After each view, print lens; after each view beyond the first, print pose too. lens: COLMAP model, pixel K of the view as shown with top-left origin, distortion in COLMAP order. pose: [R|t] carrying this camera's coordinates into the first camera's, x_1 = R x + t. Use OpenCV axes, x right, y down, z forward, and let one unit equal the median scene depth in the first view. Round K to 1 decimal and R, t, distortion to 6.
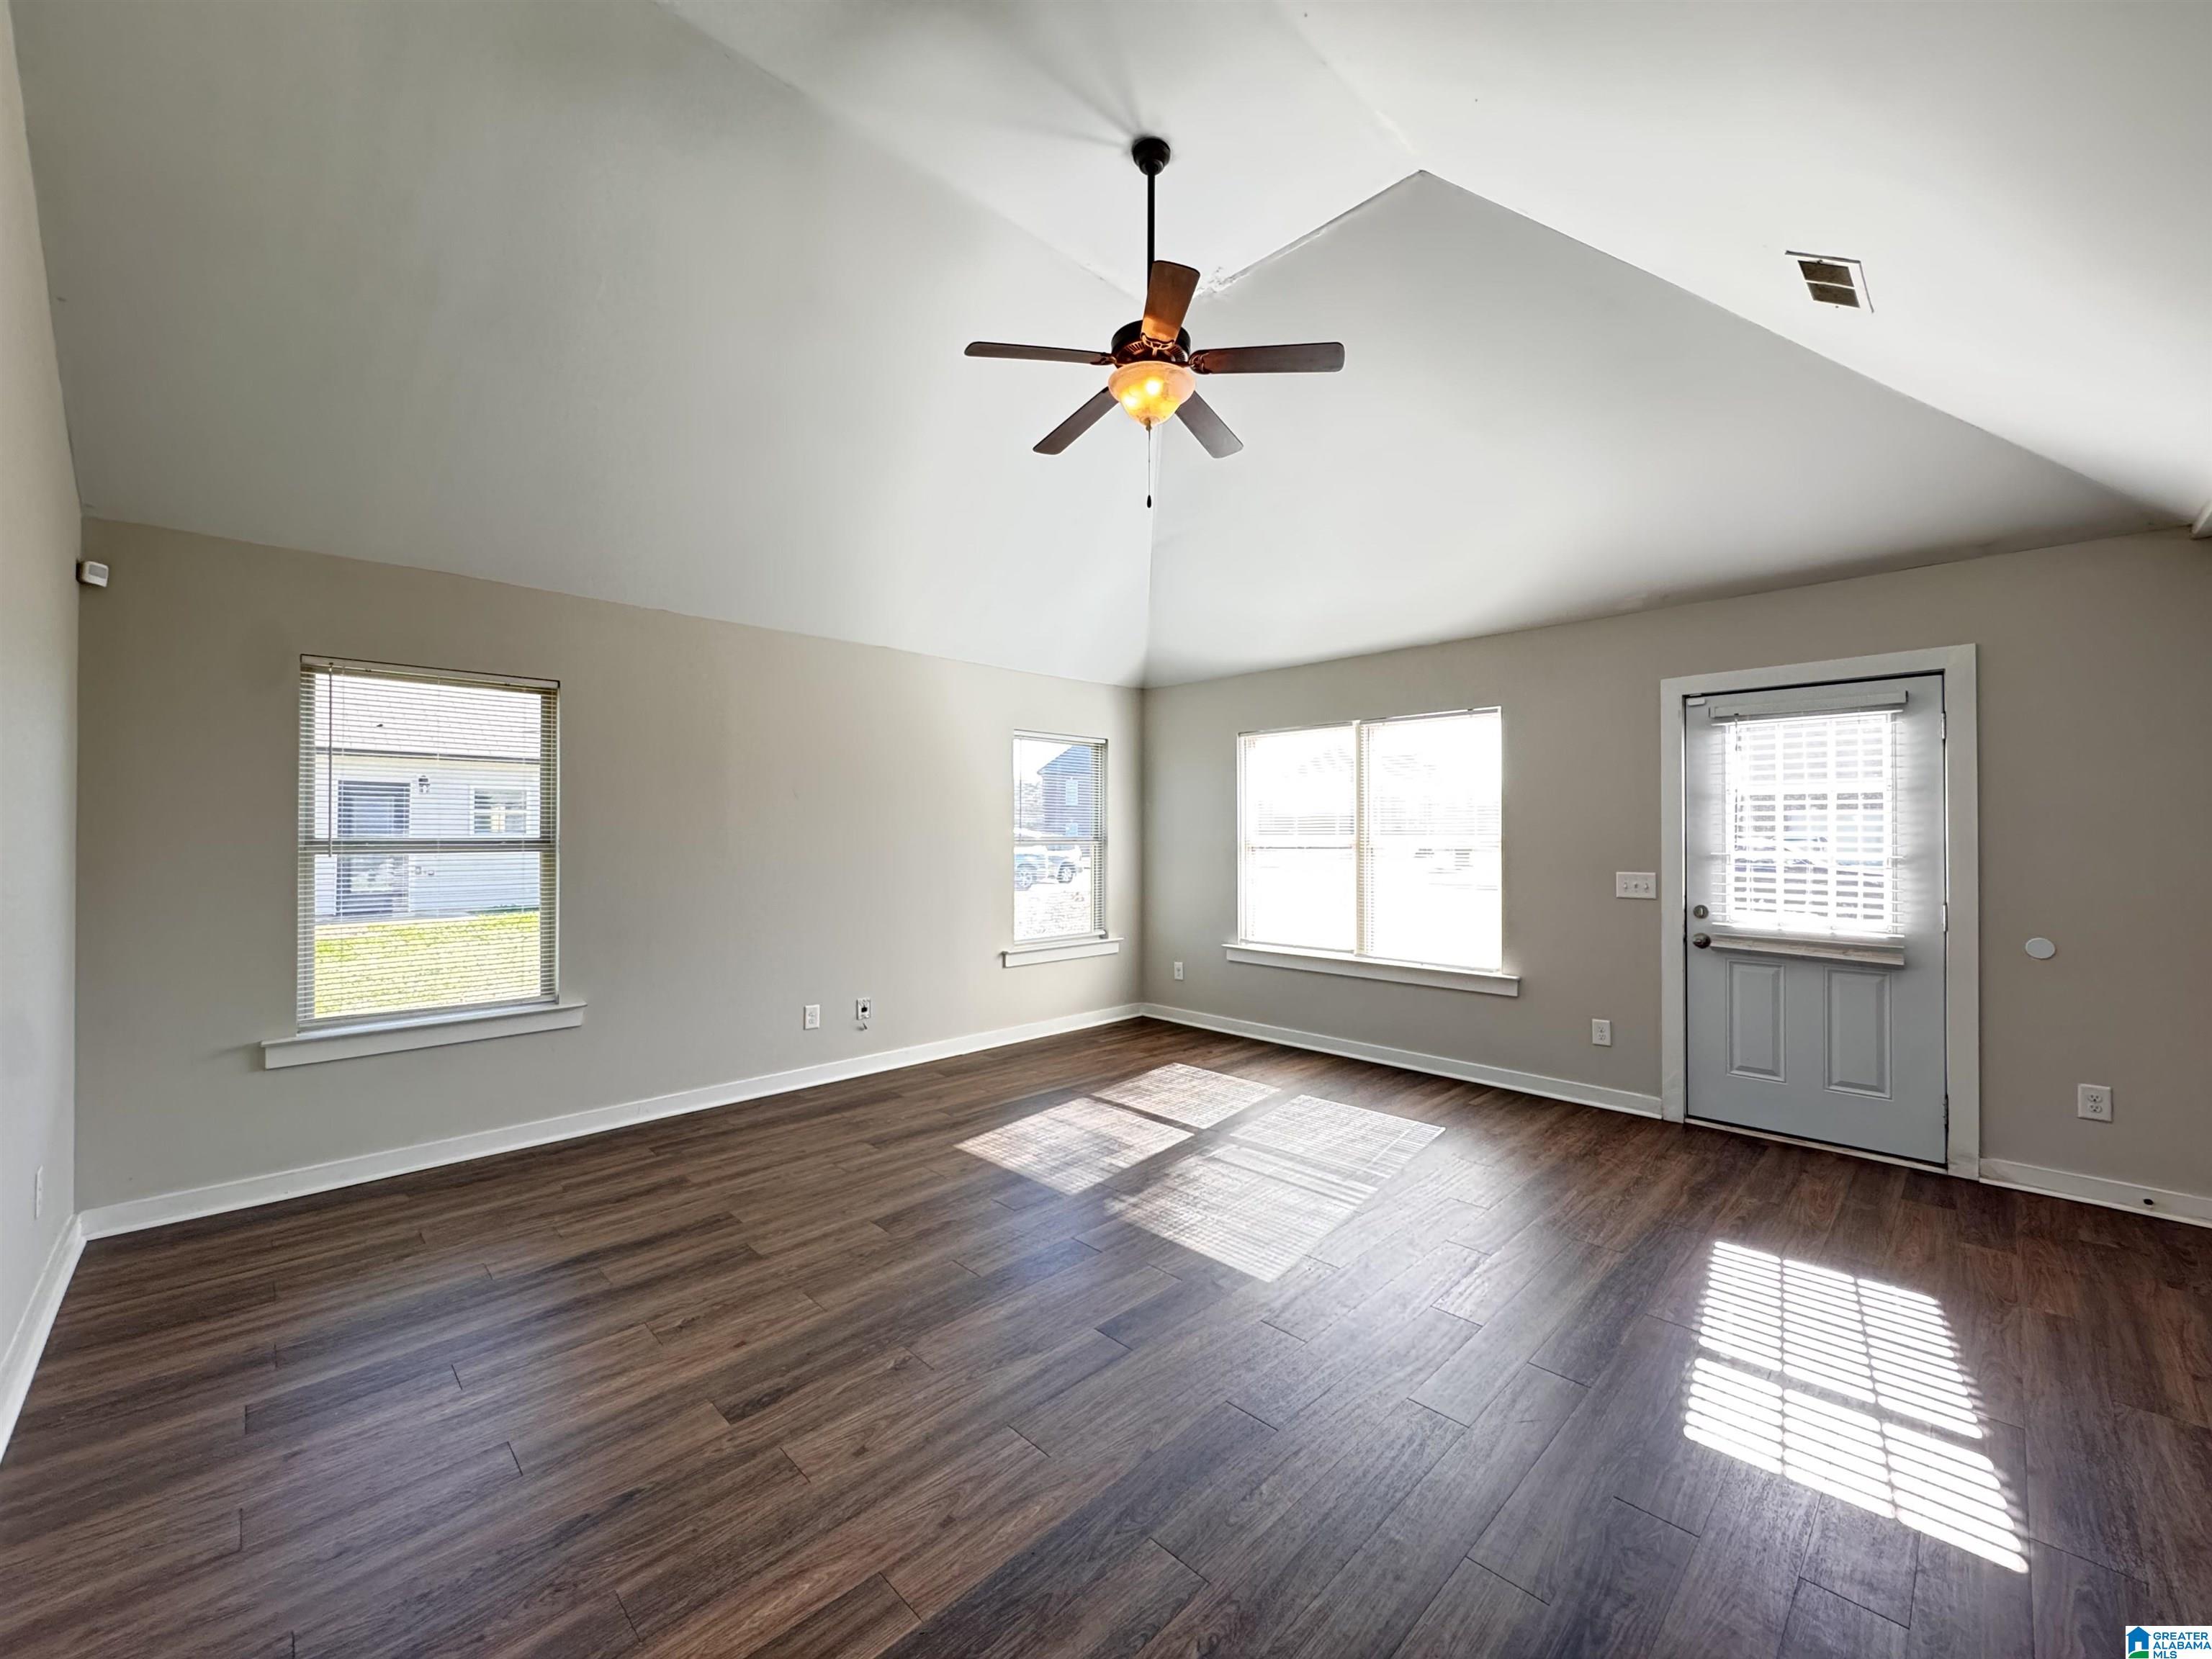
lens RADIAL K [[879.6, 0, 1106.0], [0, 879.6, 829.5], [0, 0, 1]] dist [-0.003489, -0.000145]
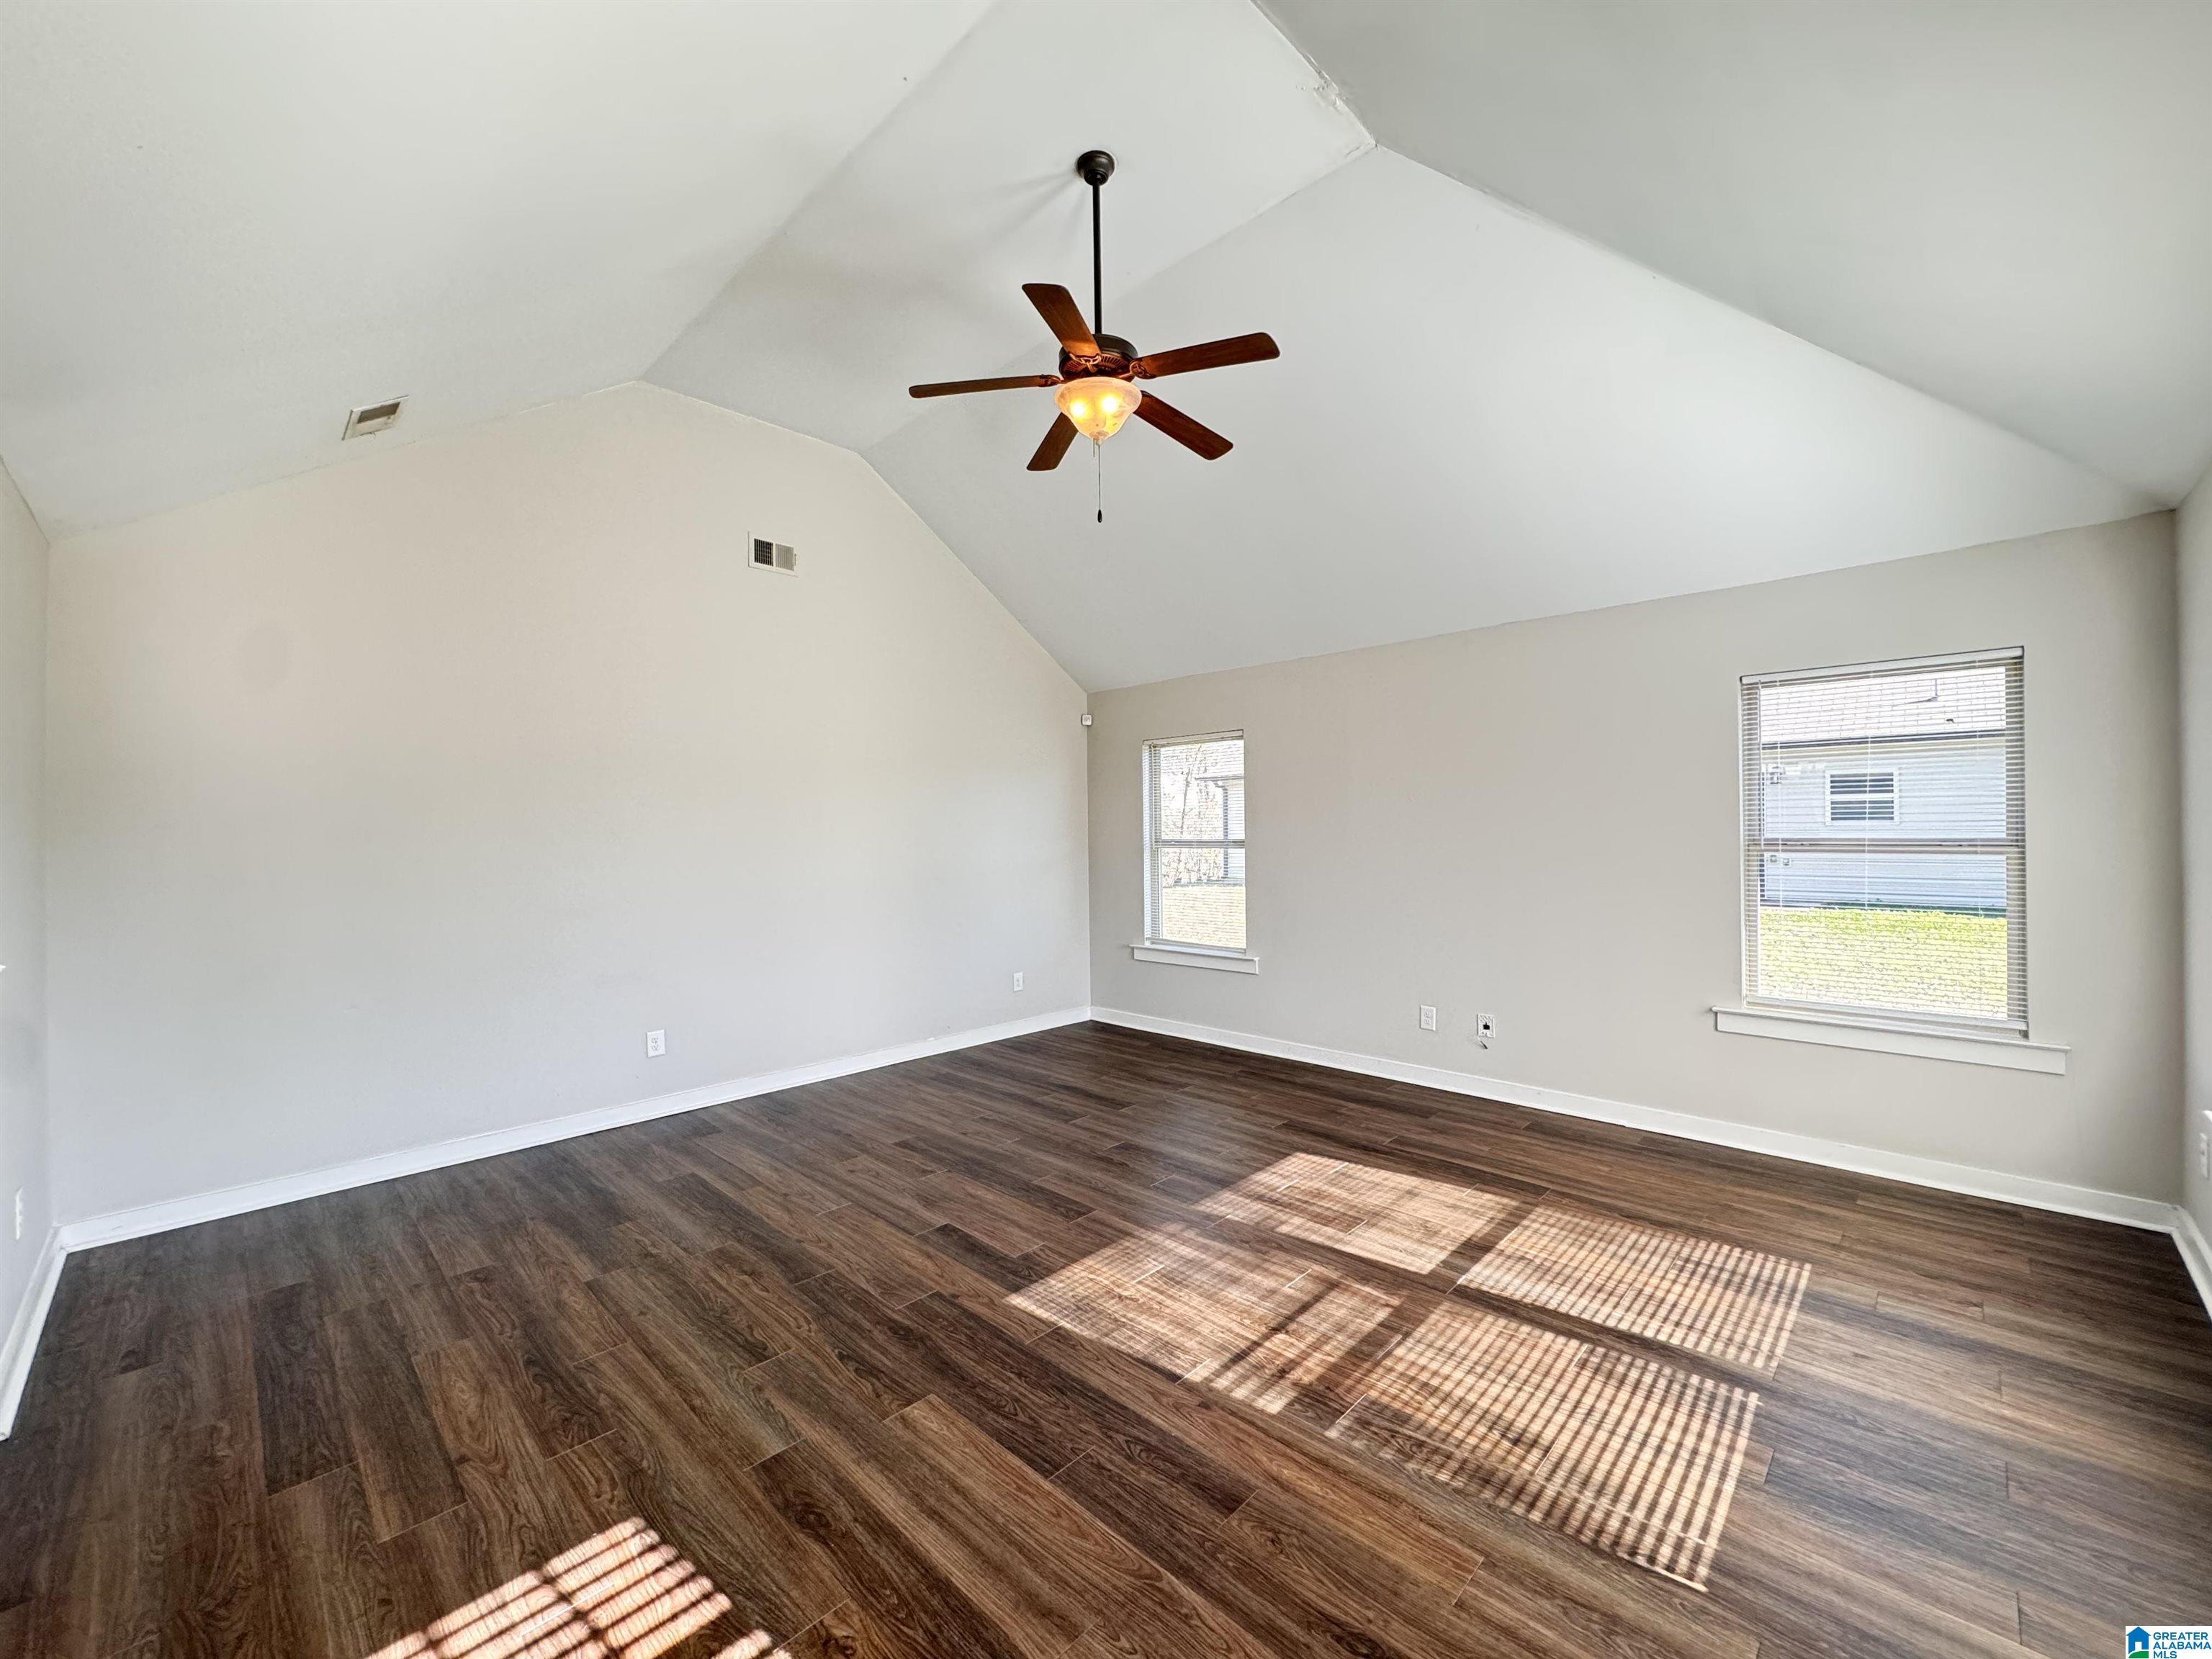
lens RADIAL K [[879.6, 0, 1106.0], [0, 879.6, 829.5], [0, 0, 1]] dist [-0.003489, -0.000145]
pose [[0.019231, 0.001180, -0.999814, 0.867167], [0.019701, 0.999805, 0.001559, -0.014195], [0.999621, -0.019727, 0.019204, 0.808181]]
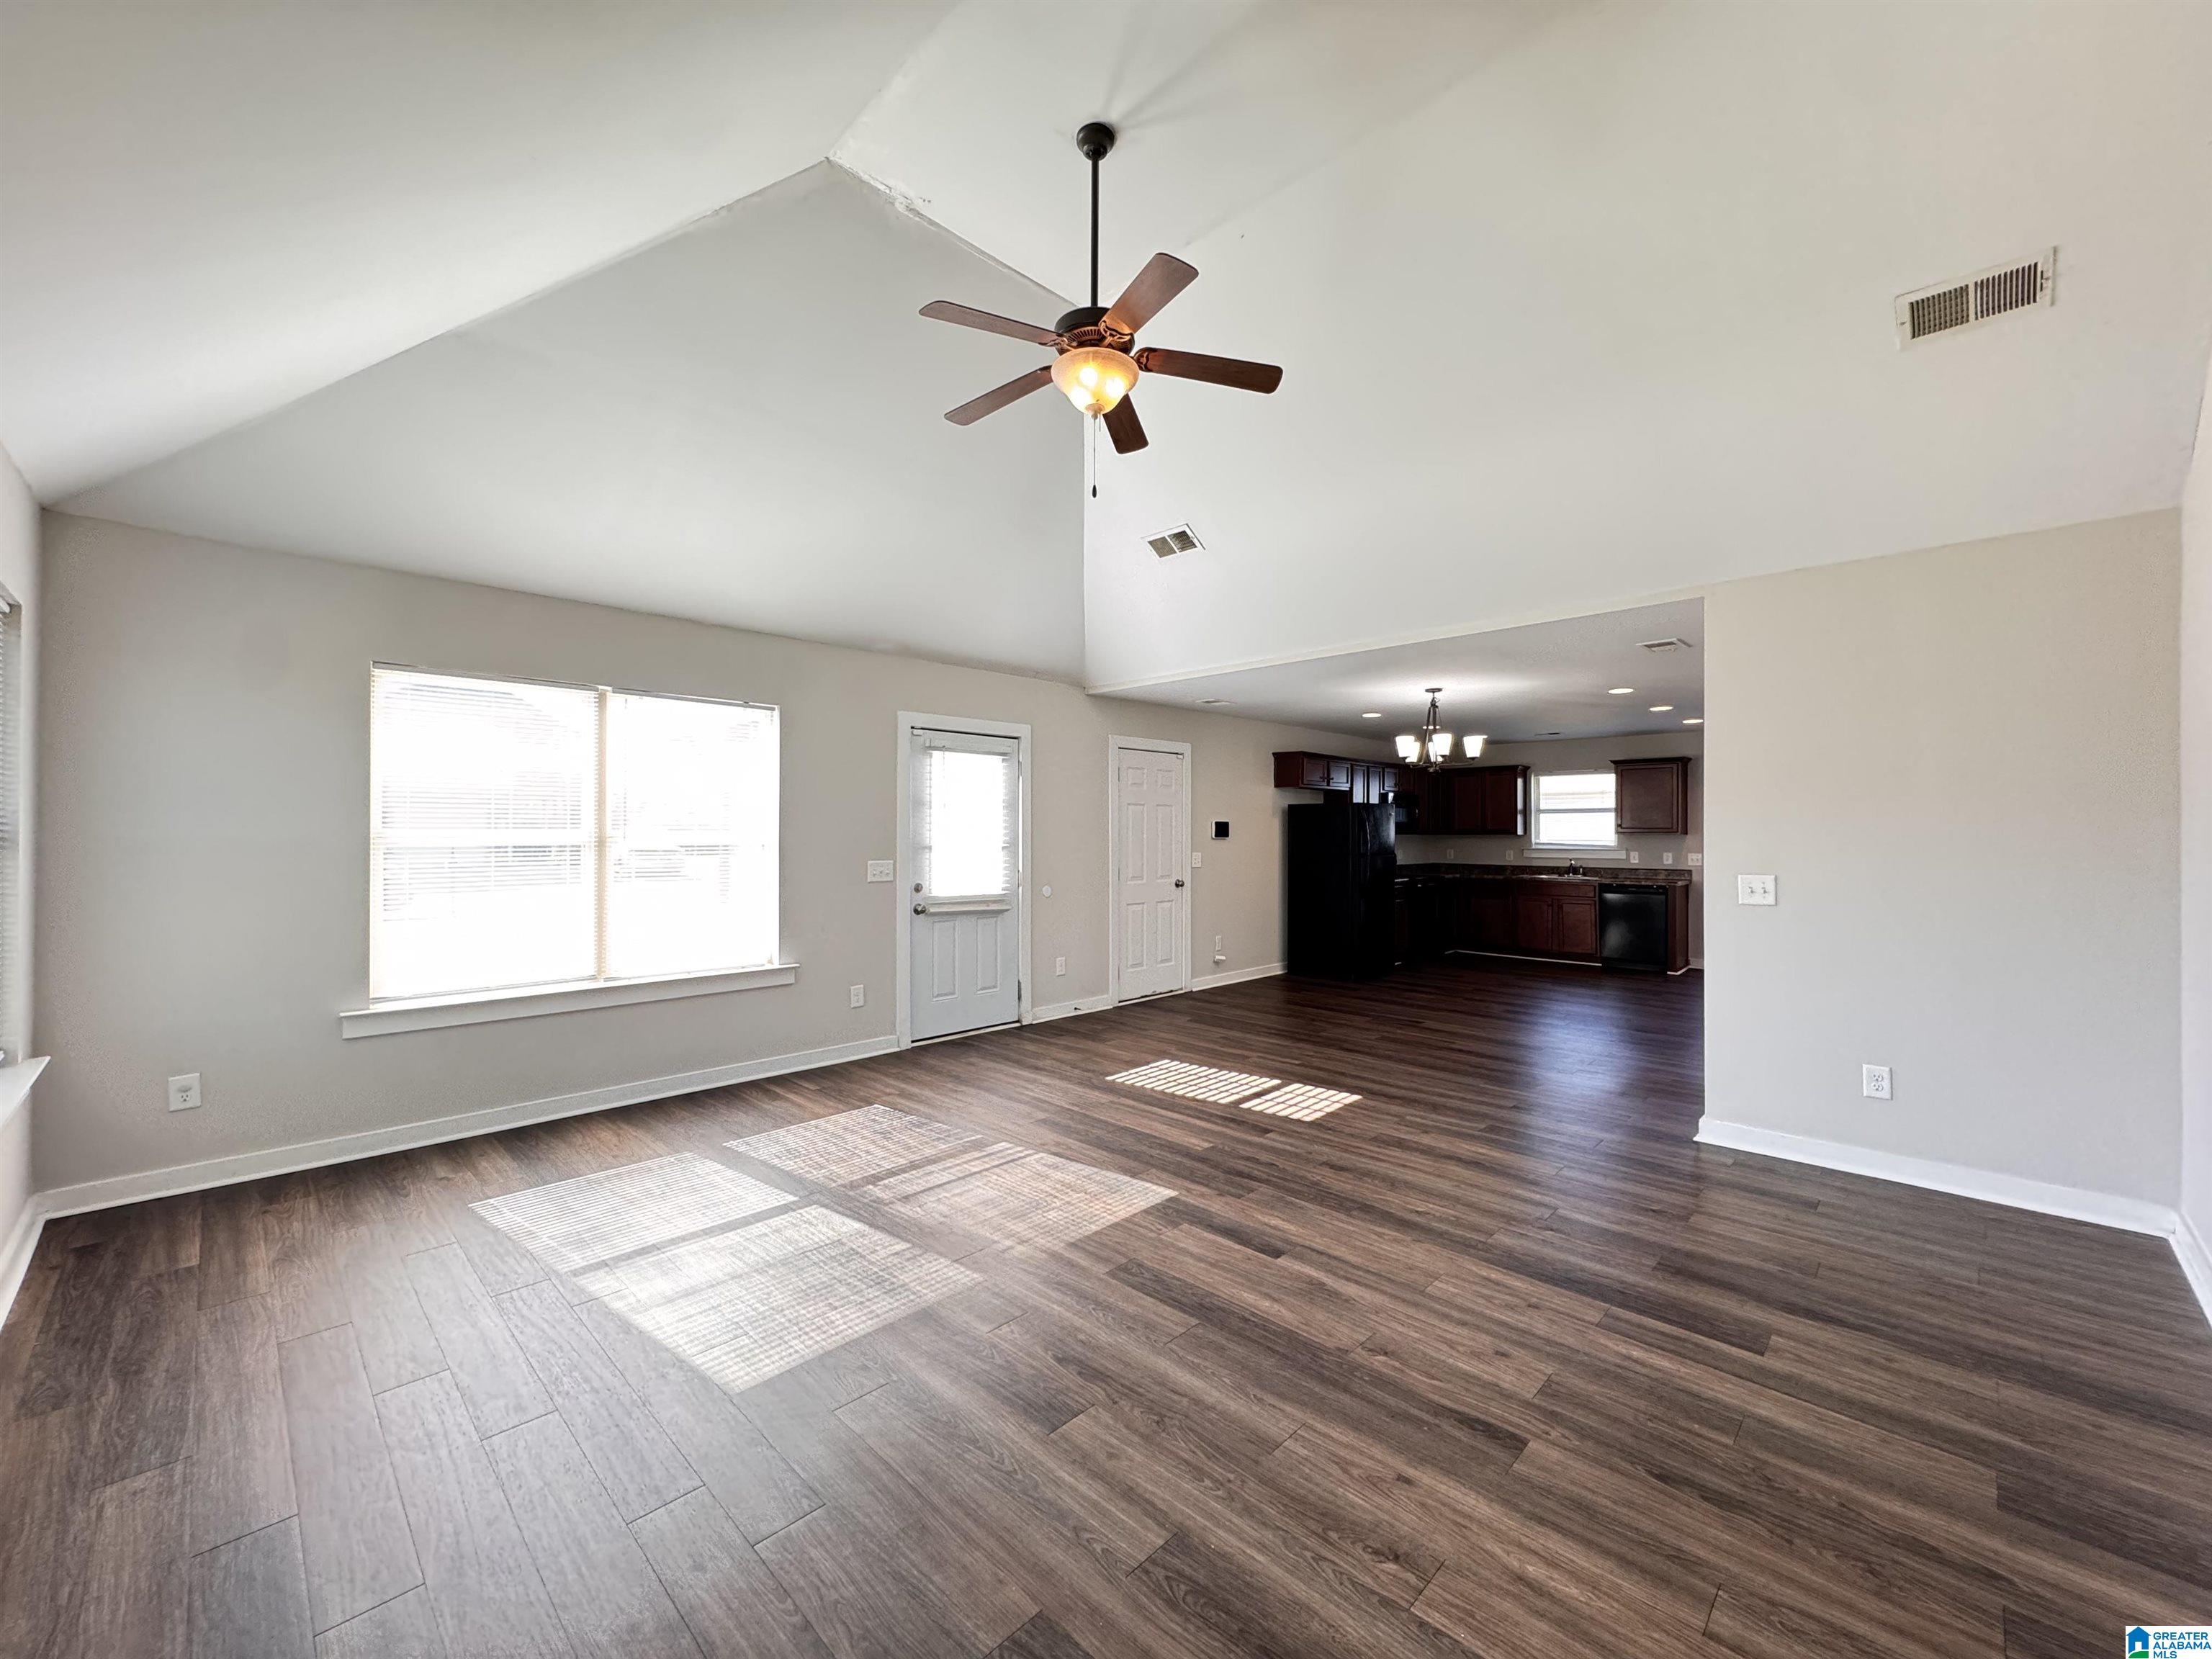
lens RADIAL K [[879.6, 0, 1106.0], [0, 879.6, 829.5], [0, 0, 1]] dist [-0.003489, -0.000145]
pose [[-0.015319, 0.003962, 0.999875, -0.768220], [-0.009686, 0.999945, -0.004111, 0.007246], [-0.999836, -0.009747, -0.015279, 0.822338]]
